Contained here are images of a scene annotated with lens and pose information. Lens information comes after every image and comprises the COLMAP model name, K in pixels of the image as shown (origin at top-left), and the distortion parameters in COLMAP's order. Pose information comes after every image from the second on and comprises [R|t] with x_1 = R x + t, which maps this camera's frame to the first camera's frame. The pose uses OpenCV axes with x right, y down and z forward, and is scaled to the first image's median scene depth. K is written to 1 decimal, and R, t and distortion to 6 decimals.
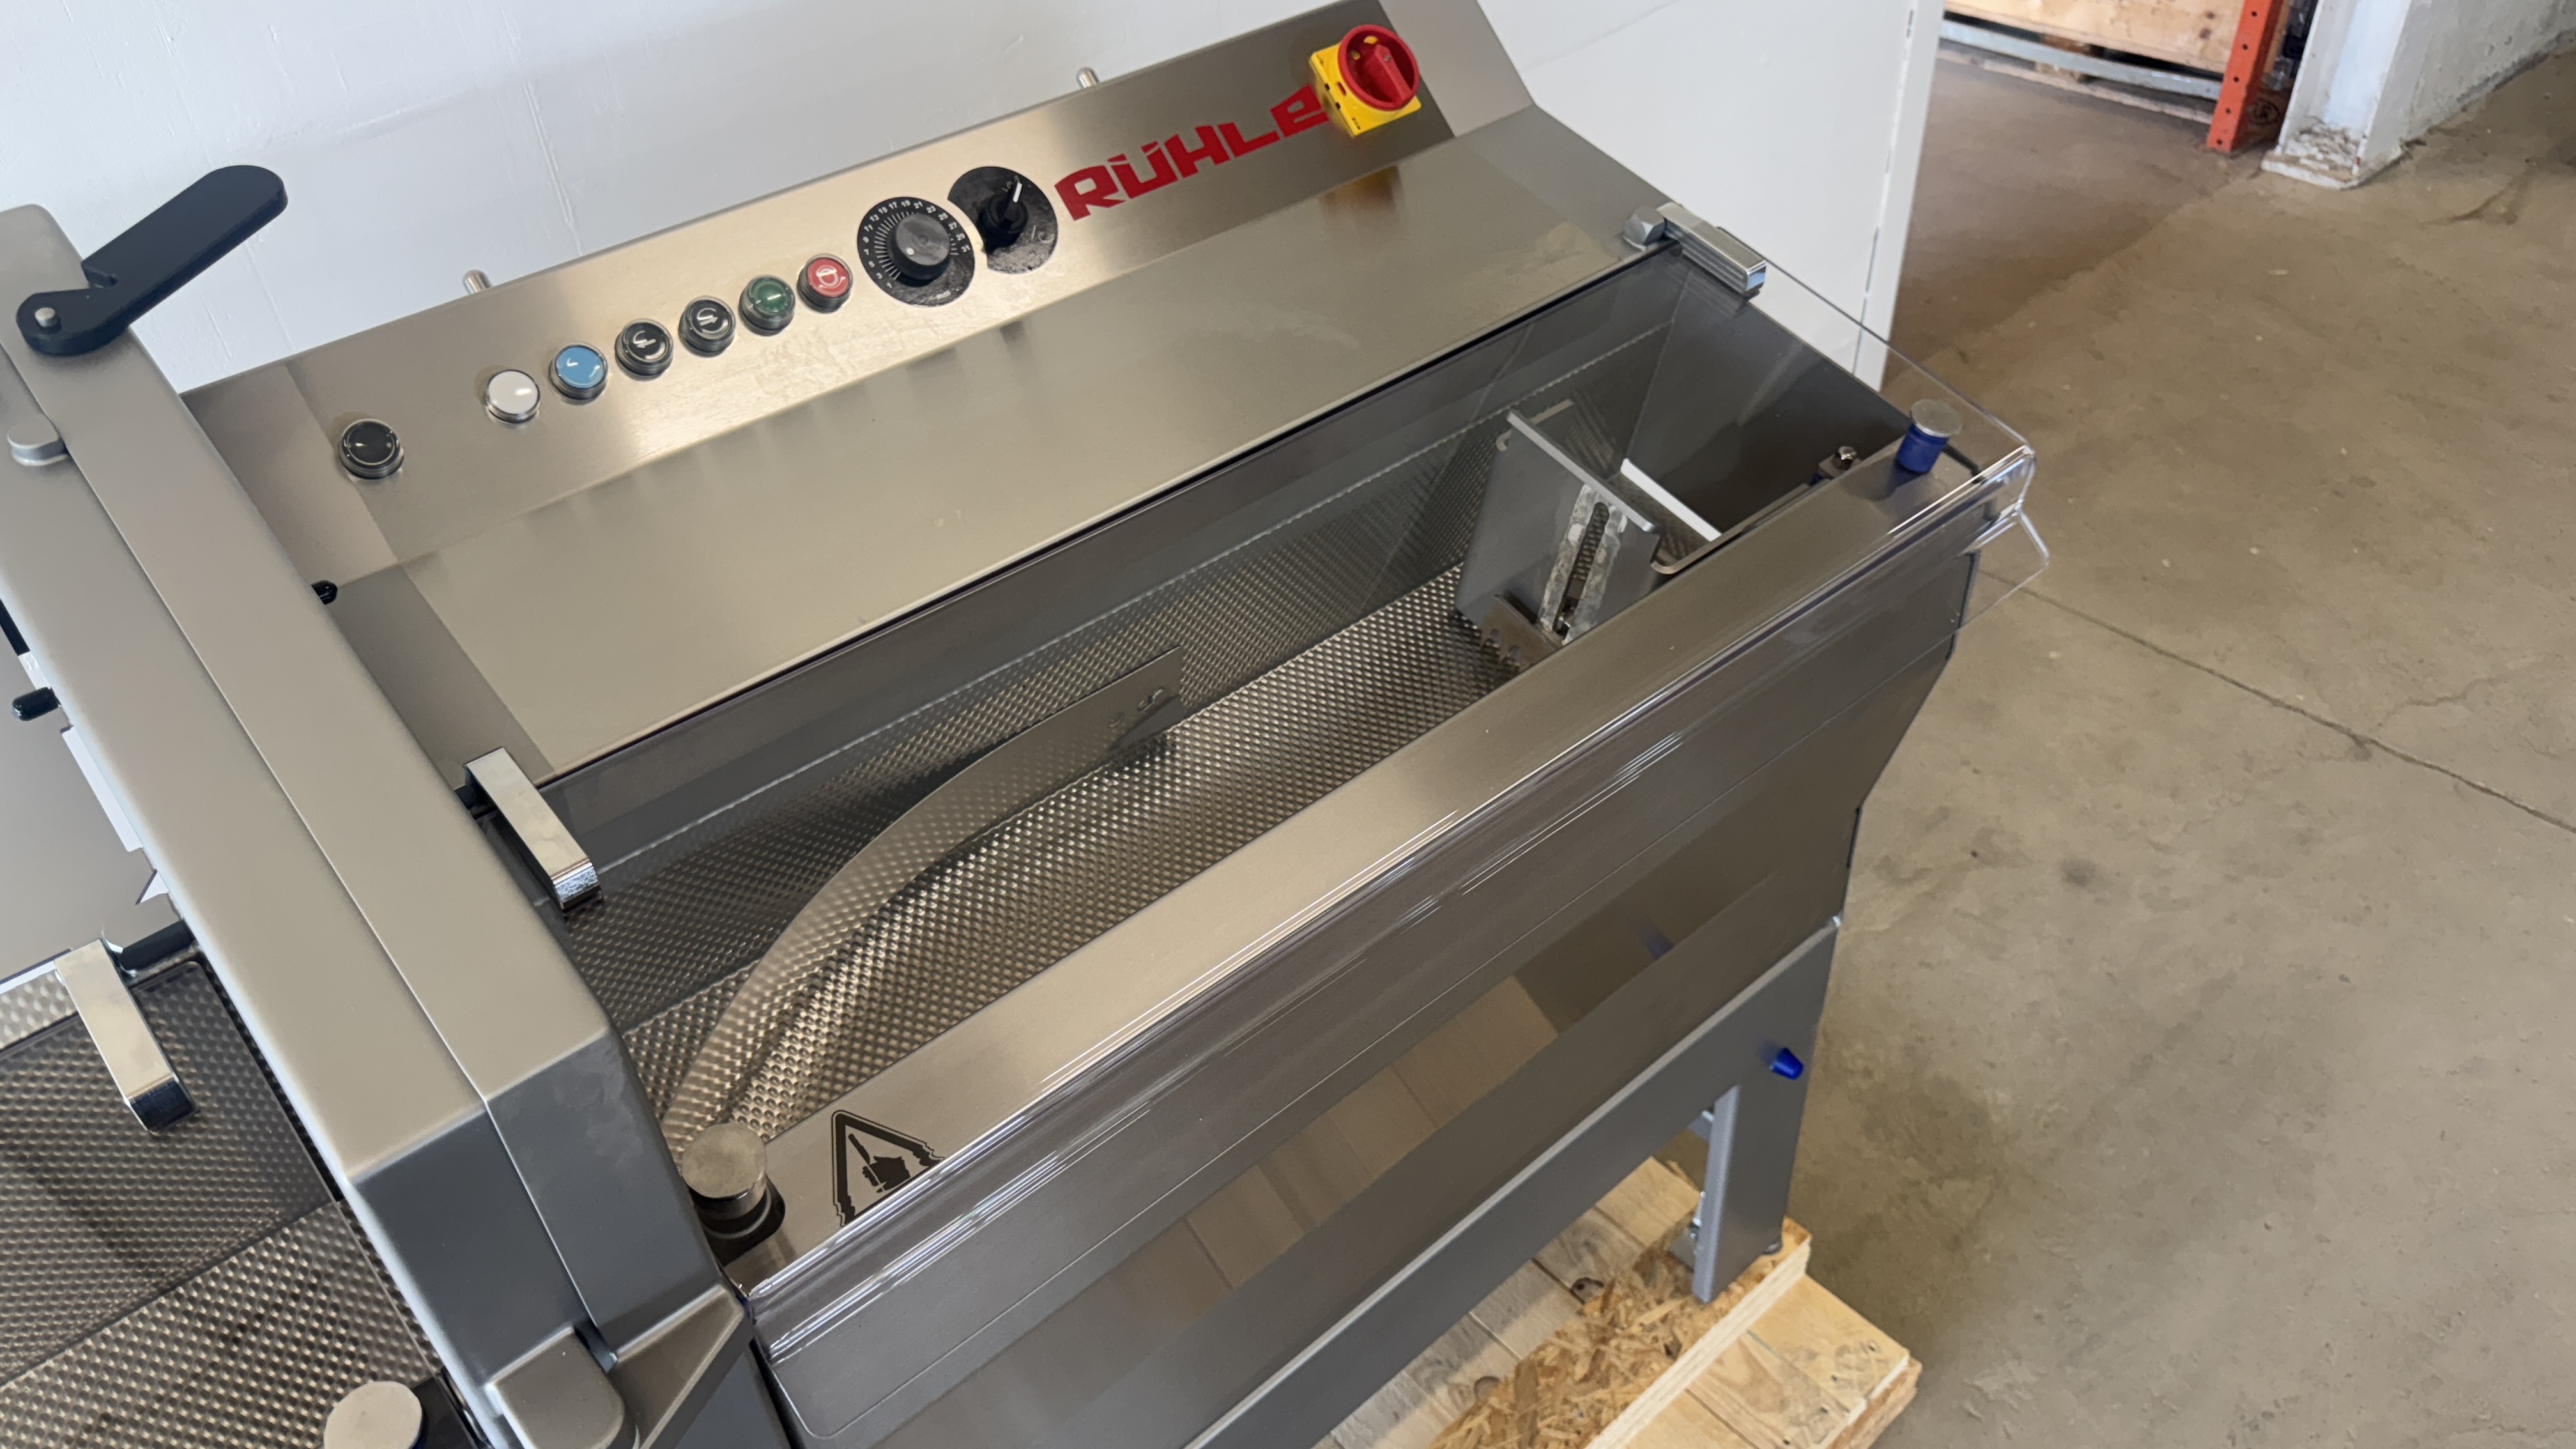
lens RADIAL K [[1792.7, 0, 1279.6], [0, 1792.7, 704.4], [0, 0, 1]] dist [0.083938, -0.192055]
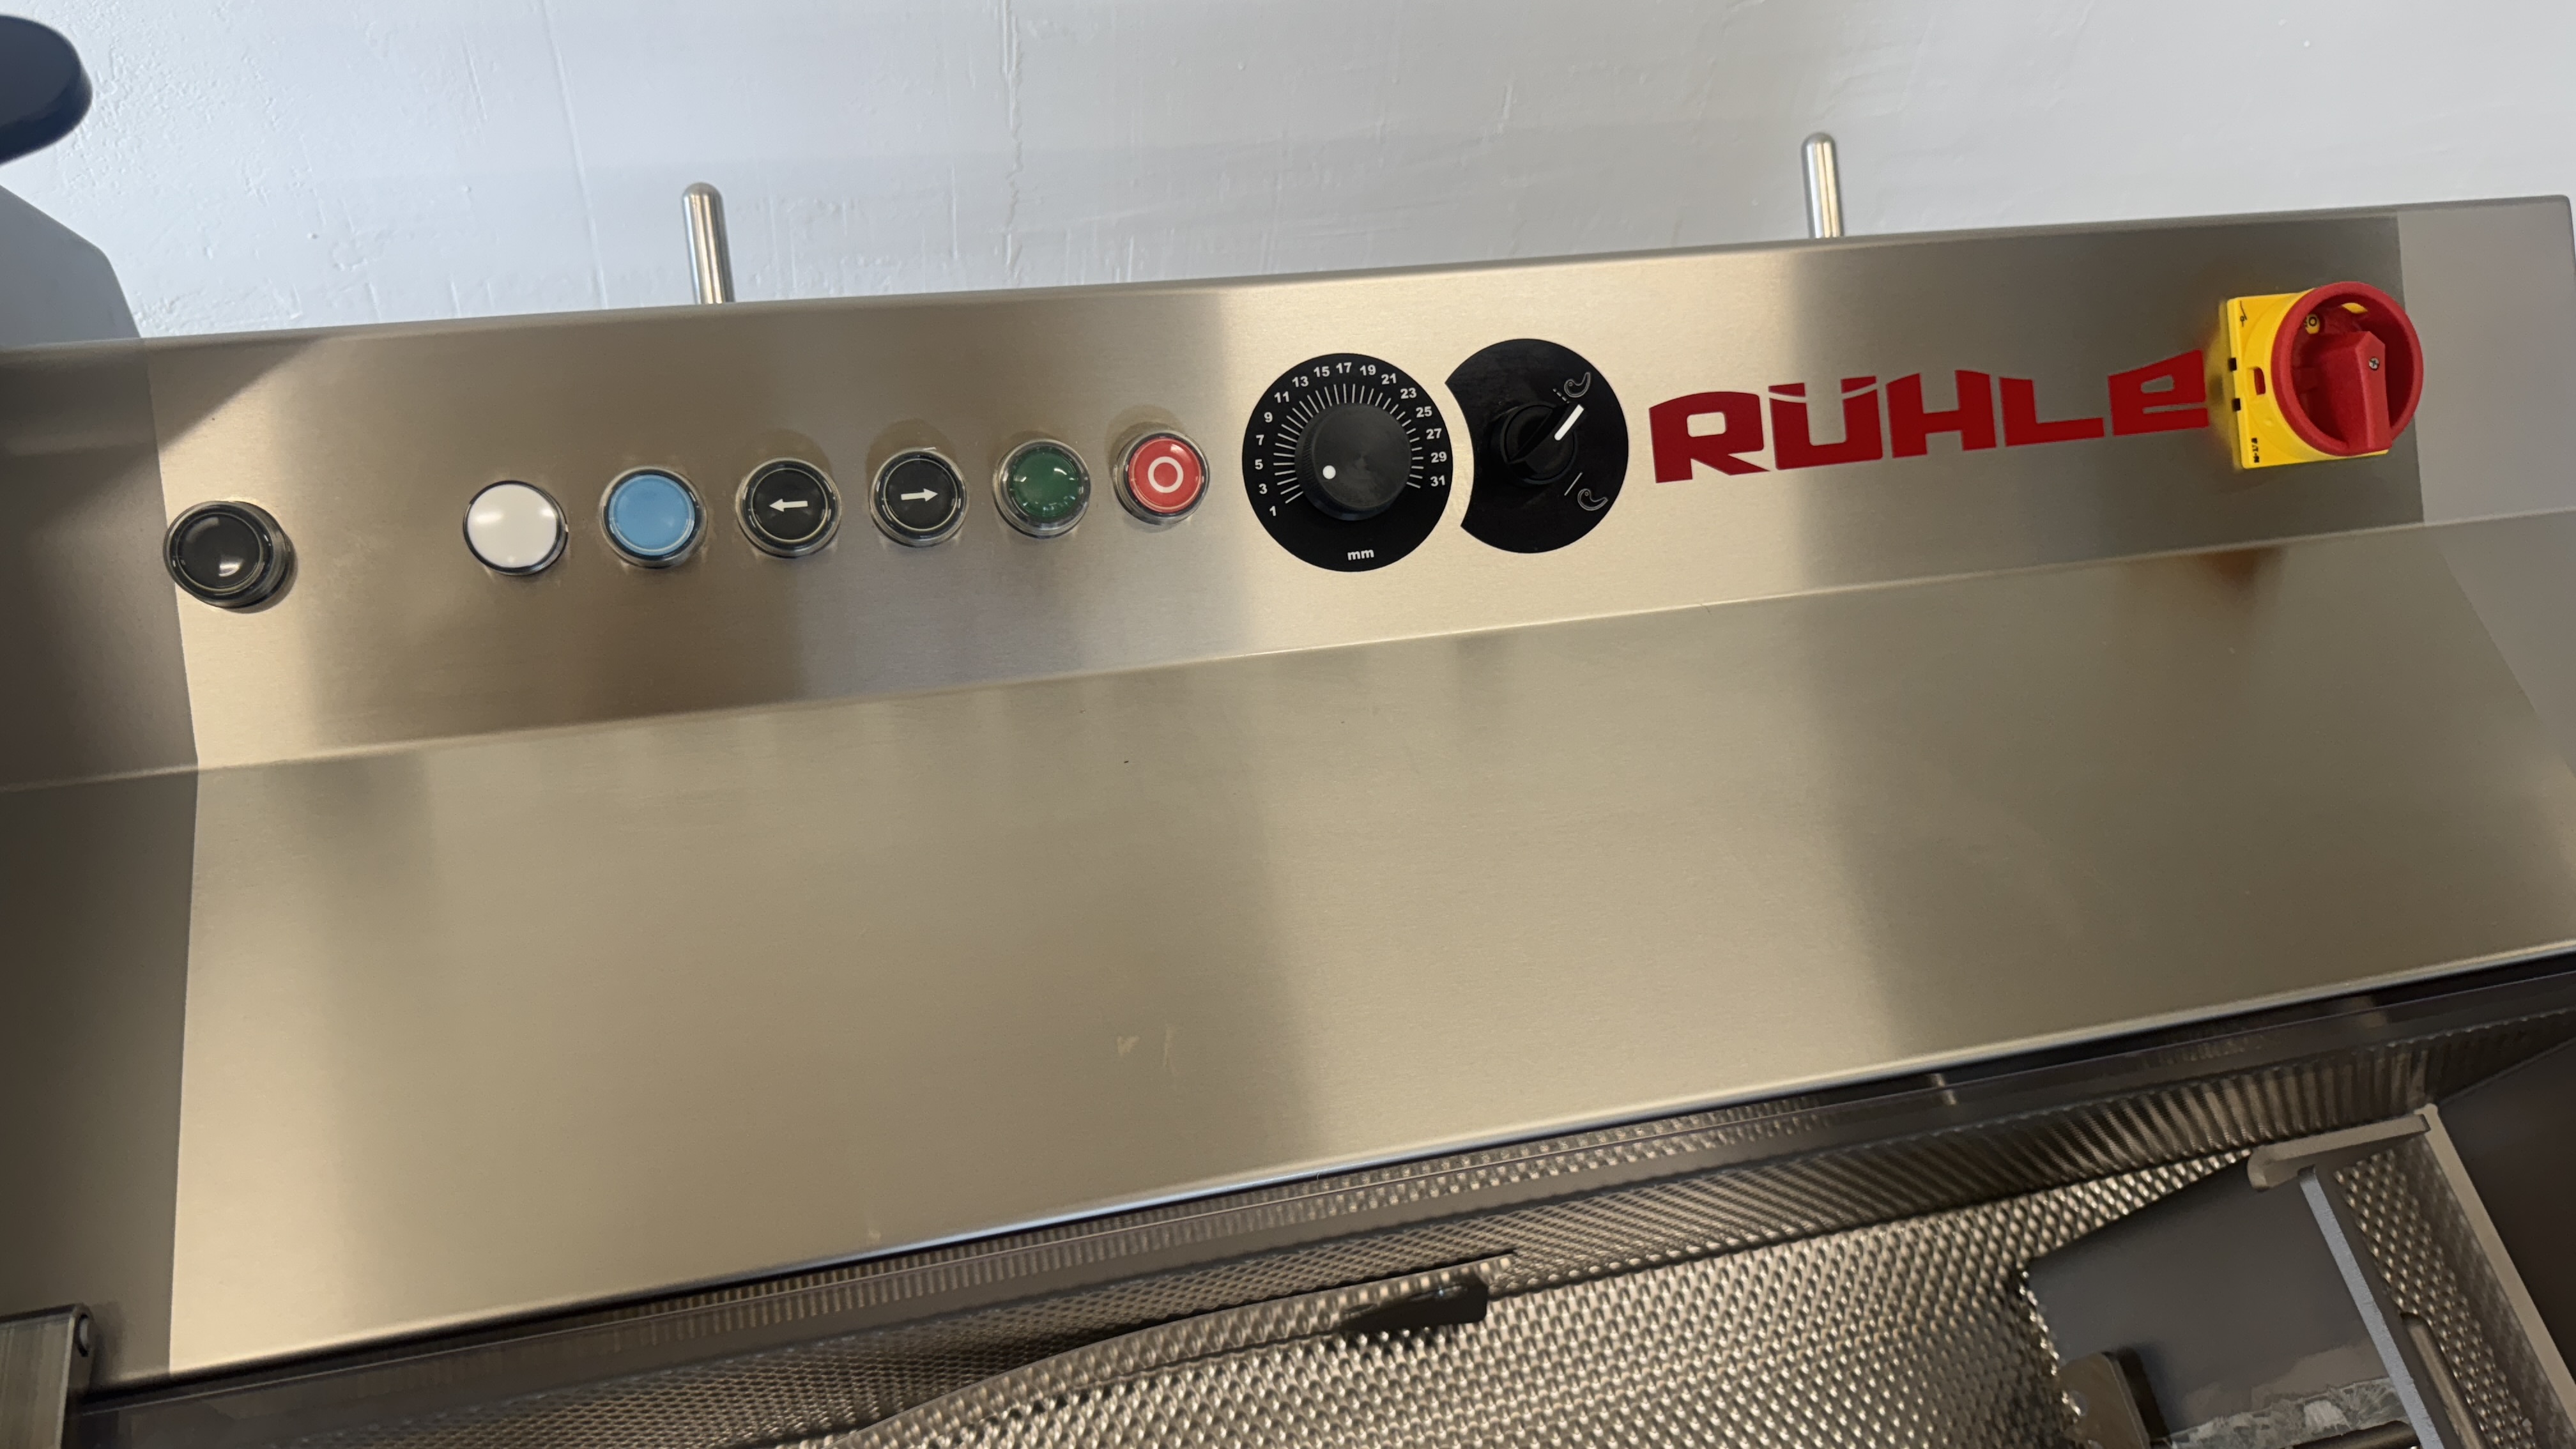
lens RADIAL K [[1482.9, 0, 1215.0], [0, 1482.9, 724.1], [0, 0, 1]] dist [0.111372, -0.195779]
pose [[0.869924, 0.409103, -0.275440, -0.069882], [-0.374699, 0.911383, 0.170239, -0.210728], [0.320677, -0.044887, 0.946124, 0.487616]]
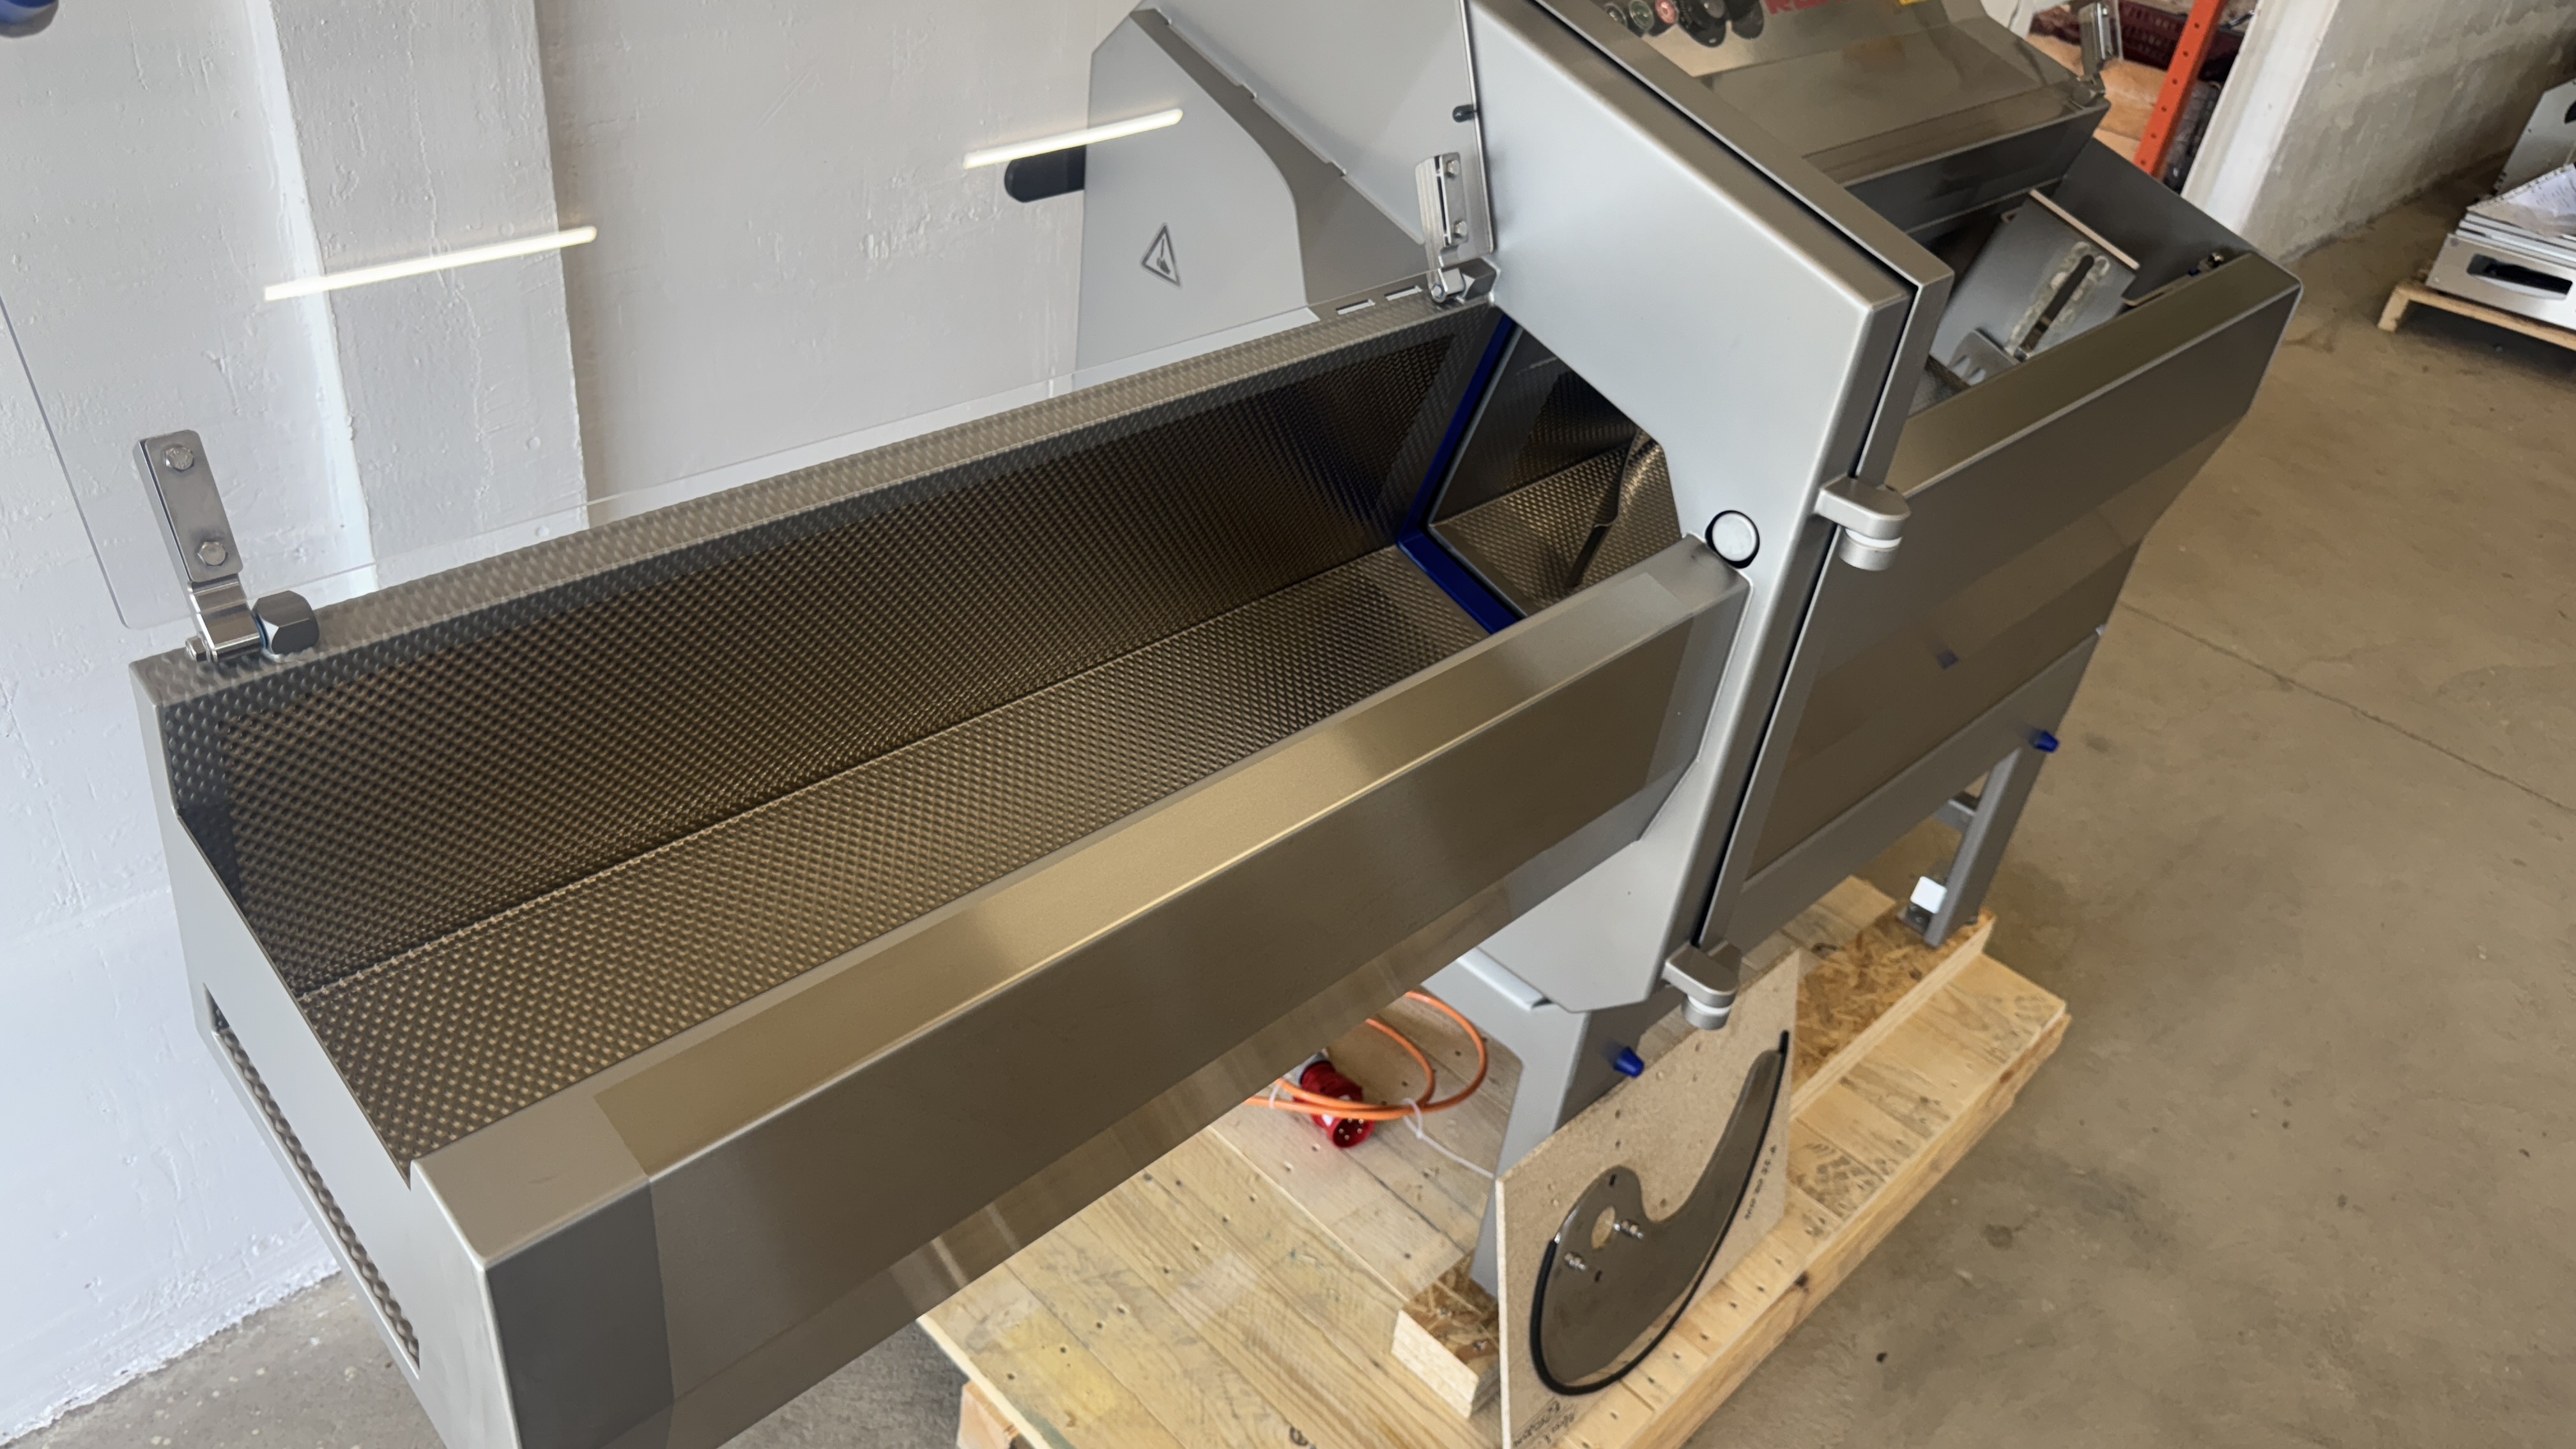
lens RADIAL K [[1797.2, 0, 1209.2], [0, 1797.2, 719.5], [0, 0, 1]] dist [0.083747, -0.235625]
pose [[0.986437, 0.101340, 0.129119, -0.637649], [-0.094654, 0.993881, -0.056926, 0.390005], [-0.134098, 0.043933, 0.989994, -0.330890]]
